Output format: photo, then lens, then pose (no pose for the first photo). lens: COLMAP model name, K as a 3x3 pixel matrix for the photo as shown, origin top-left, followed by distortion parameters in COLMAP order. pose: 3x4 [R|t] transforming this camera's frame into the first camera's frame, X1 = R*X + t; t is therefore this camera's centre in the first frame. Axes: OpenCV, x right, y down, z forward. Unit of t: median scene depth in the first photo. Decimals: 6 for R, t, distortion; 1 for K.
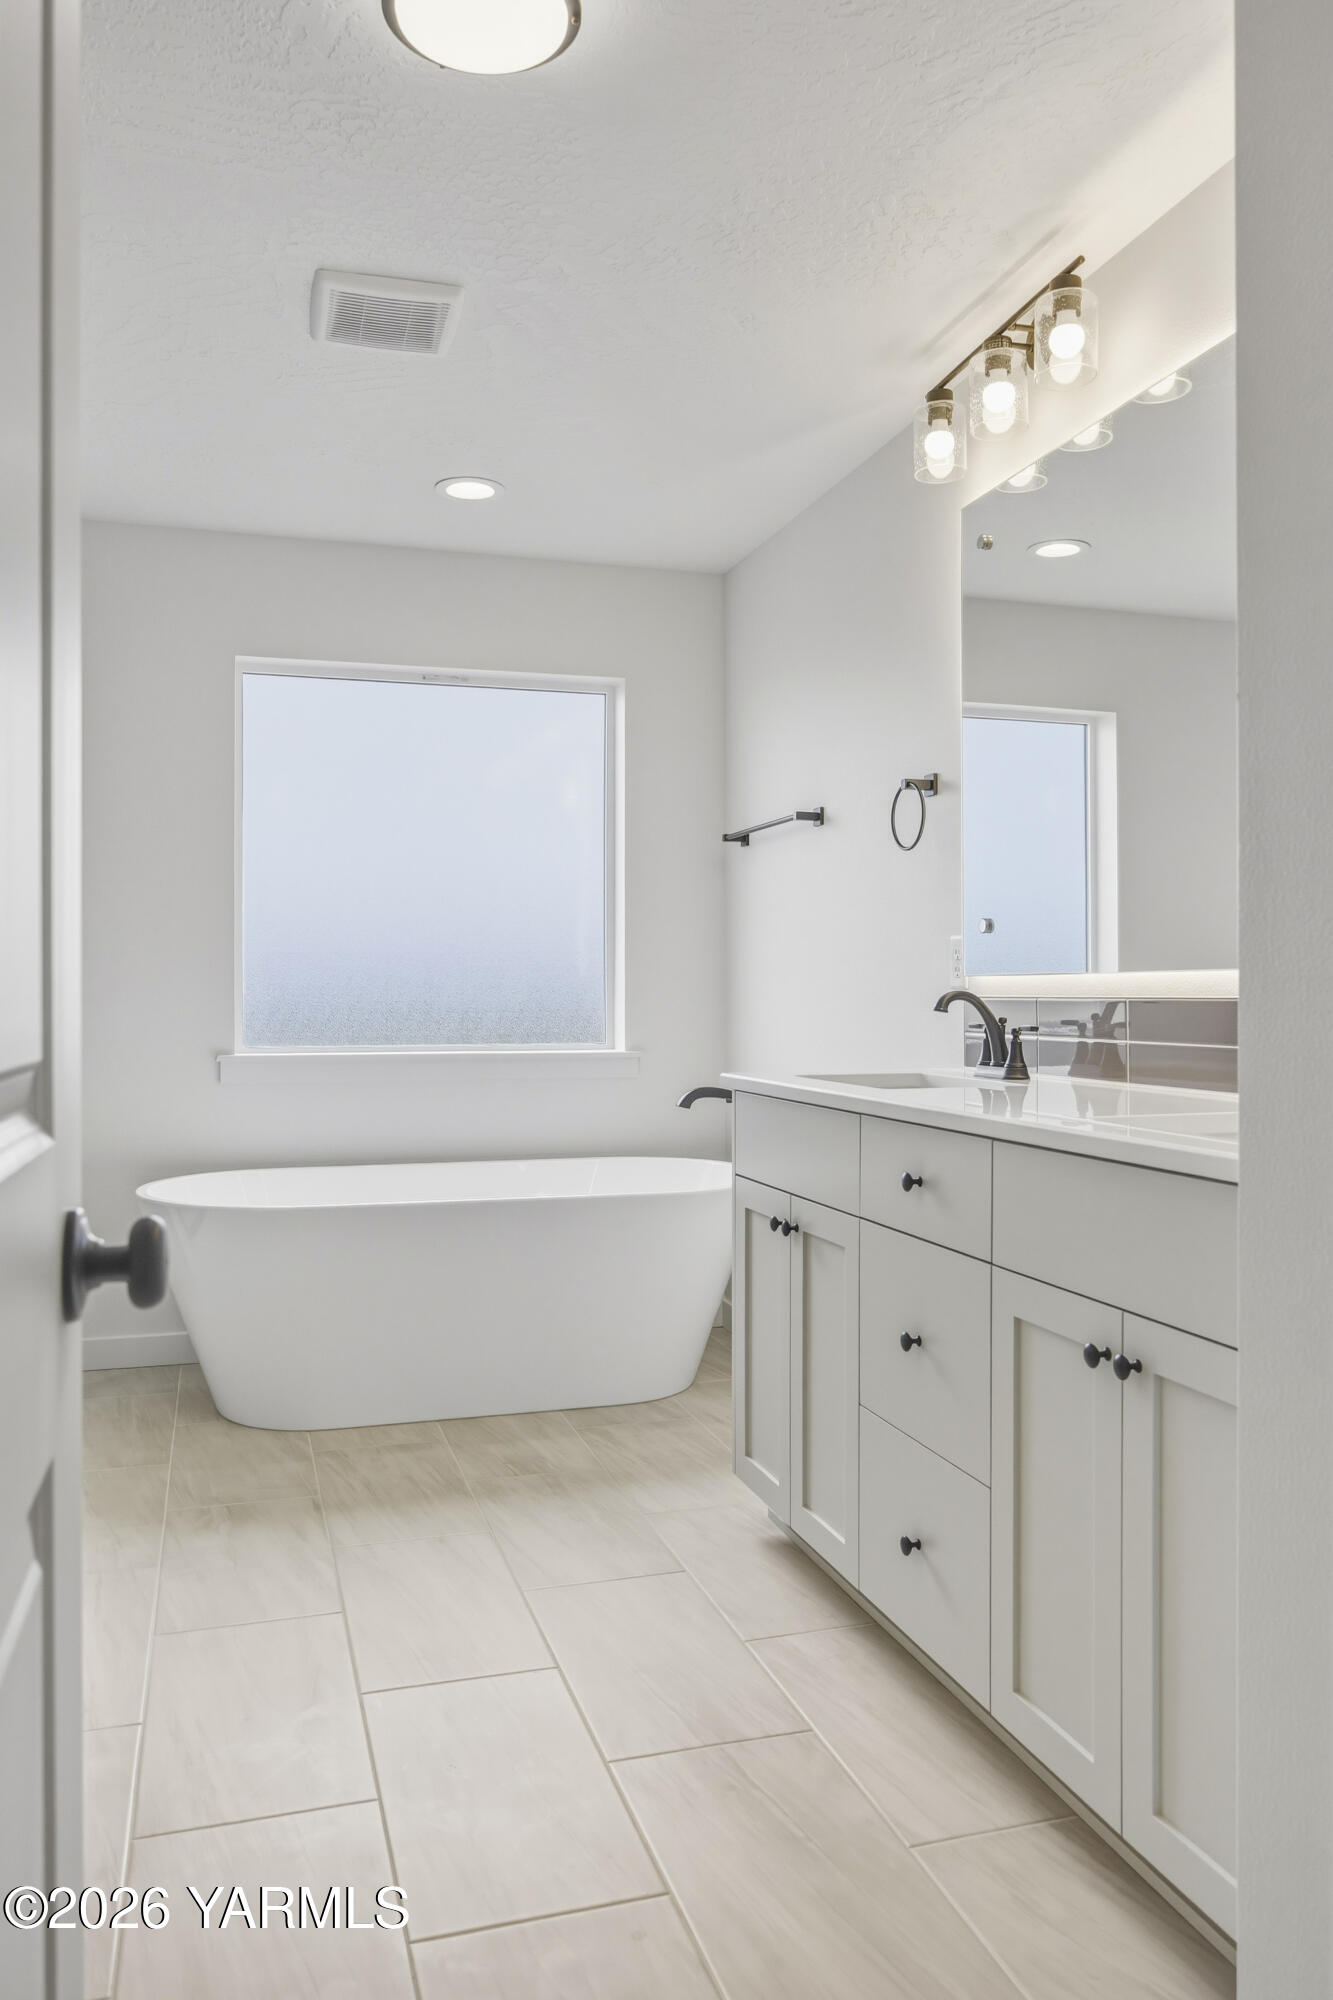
lens RADIAL K [[1339.3, 0, 666.5], [0, 1339.3, 1000.0], [0, 0, 1]] dist [-0.021852, 0.000129]
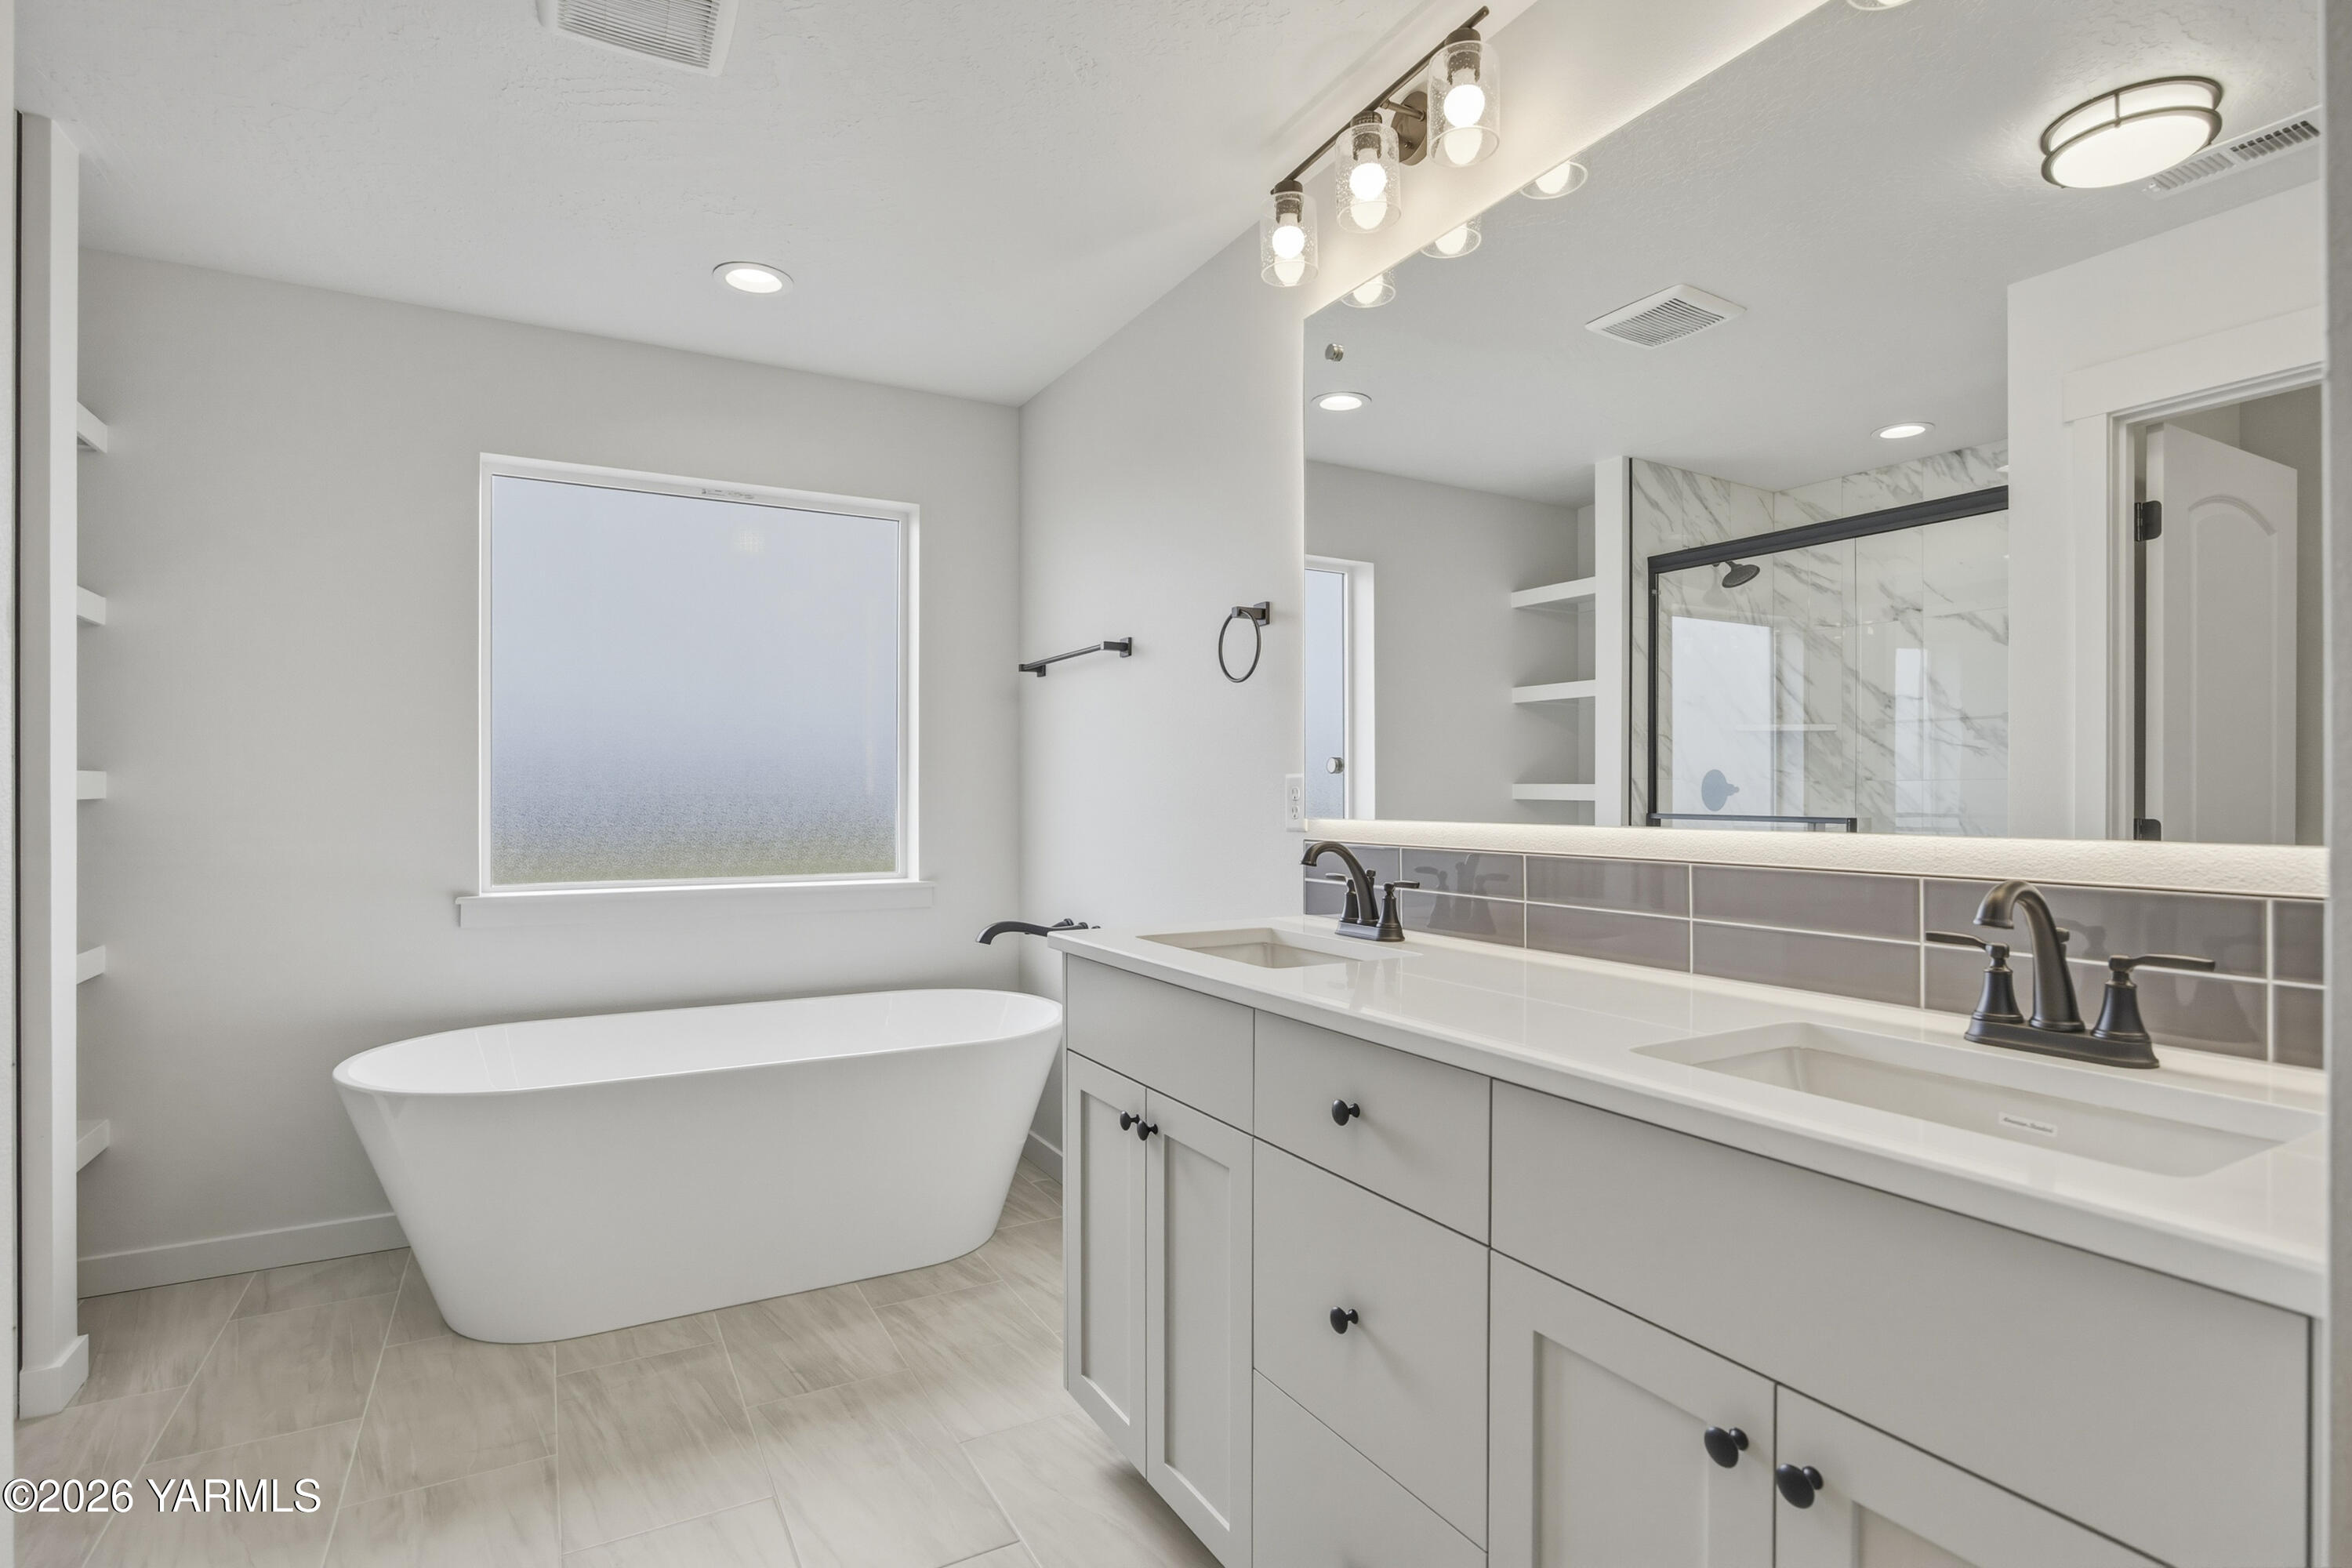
lens RADIAL K [[1097.5, 0, 1168.9], [0, 1097.5, 797.0], [0, 0, 1]] dist [-0.019003, 0.000154]
pose [[0.978032, -0.000282, 0.208455, -0.029228], [0.002078, 0.999963, -0.008394, -0.024989], [-0.208445, 0.008643, 0.977996, 0.255160]]
